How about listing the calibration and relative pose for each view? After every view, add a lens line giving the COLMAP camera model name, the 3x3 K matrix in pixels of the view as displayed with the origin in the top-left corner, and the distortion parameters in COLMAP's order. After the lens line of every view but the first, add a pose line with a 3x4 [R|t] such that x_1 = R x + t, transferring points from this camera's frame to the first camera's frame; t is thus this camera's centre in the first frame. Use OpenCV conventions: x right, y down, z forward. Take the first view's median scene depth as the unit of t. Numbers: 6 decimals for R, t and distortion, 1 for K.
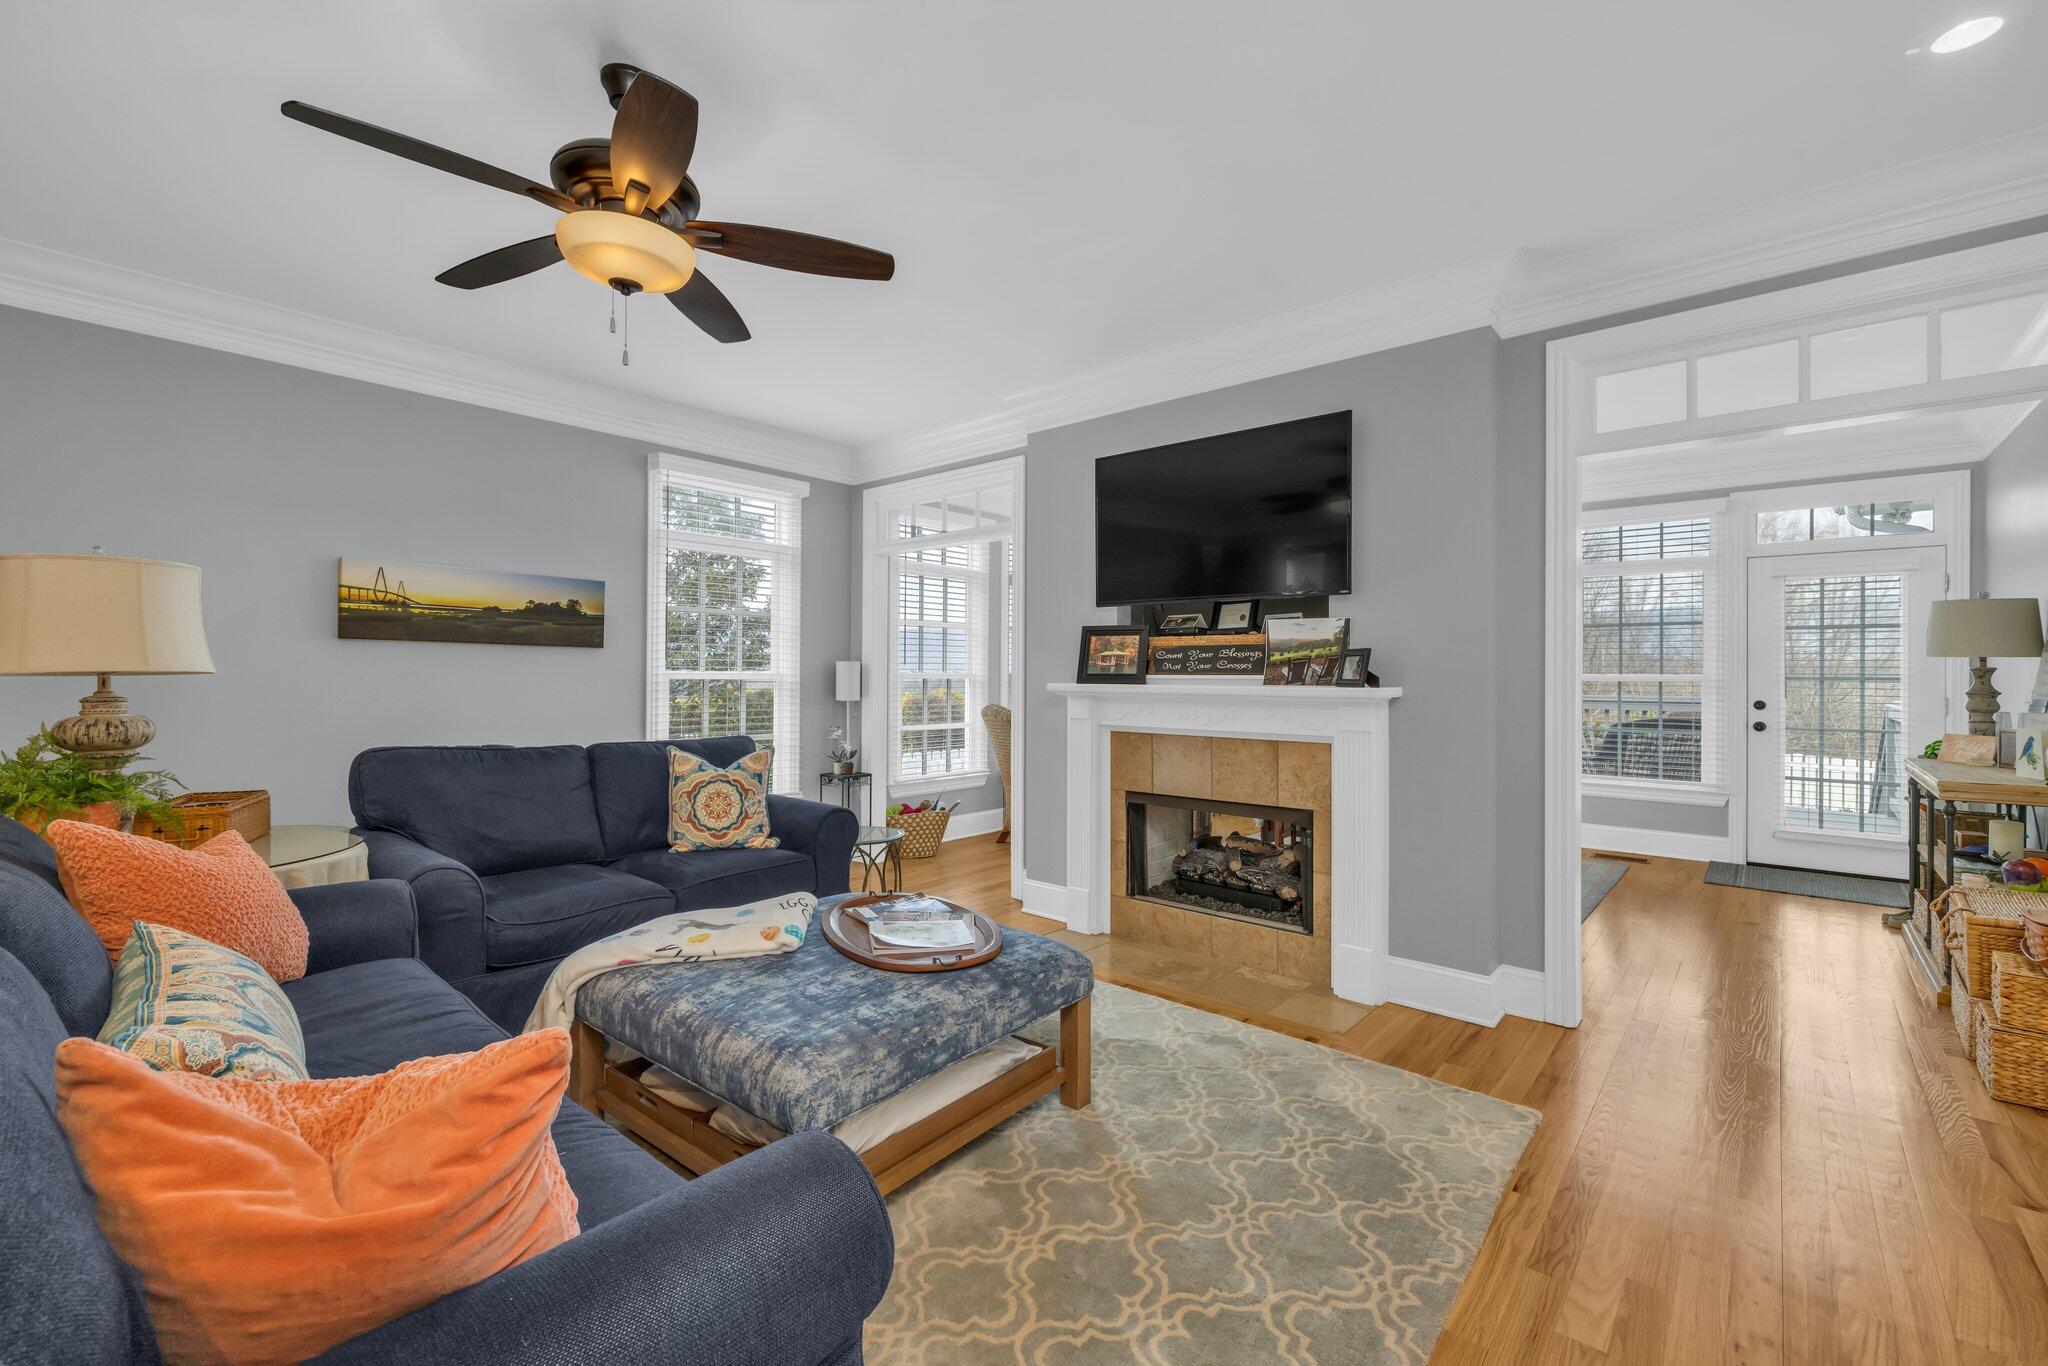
lens RADIAL K [[872.8, 0, 1025.2], [0, 872.8, 673.6], [0, 0, 1]] dist [0.000411, 0.000046]
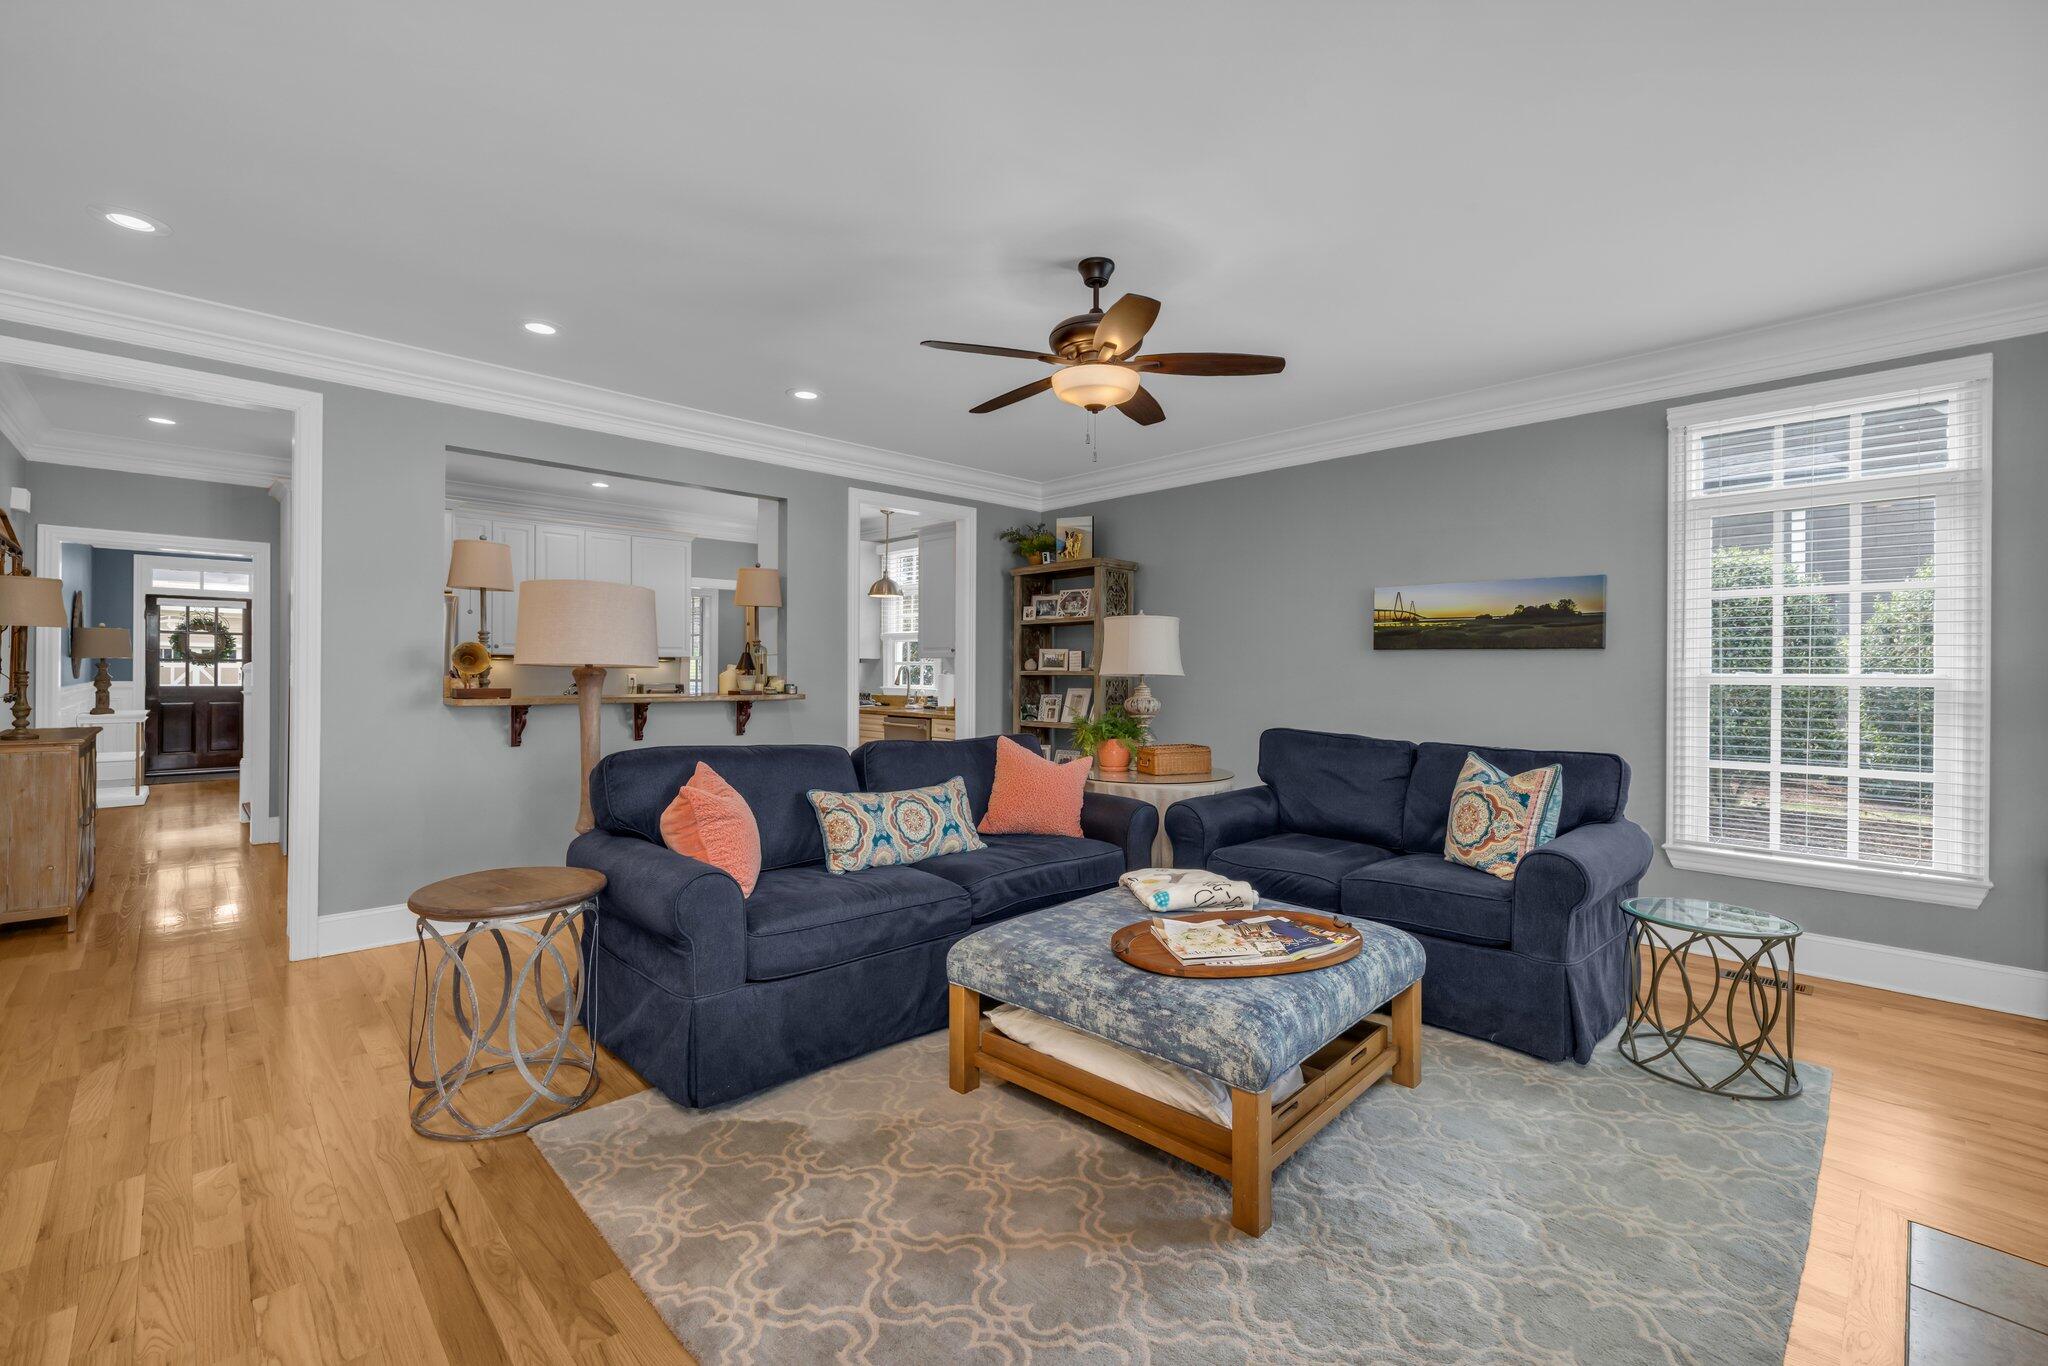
lens RADIAL K [[872.8, 0, 1026.7], [0, 872.8, 680.1], [0, 0, 1]] dist [0.000411, 0.000046]
pose [[-0.093471, 0.001806, -0.995620, 0.606612], [-0.004522, 0.999987, 0.002238, 0.004821], [0.995612, 0.004711, -0.093461, 0.624266]]
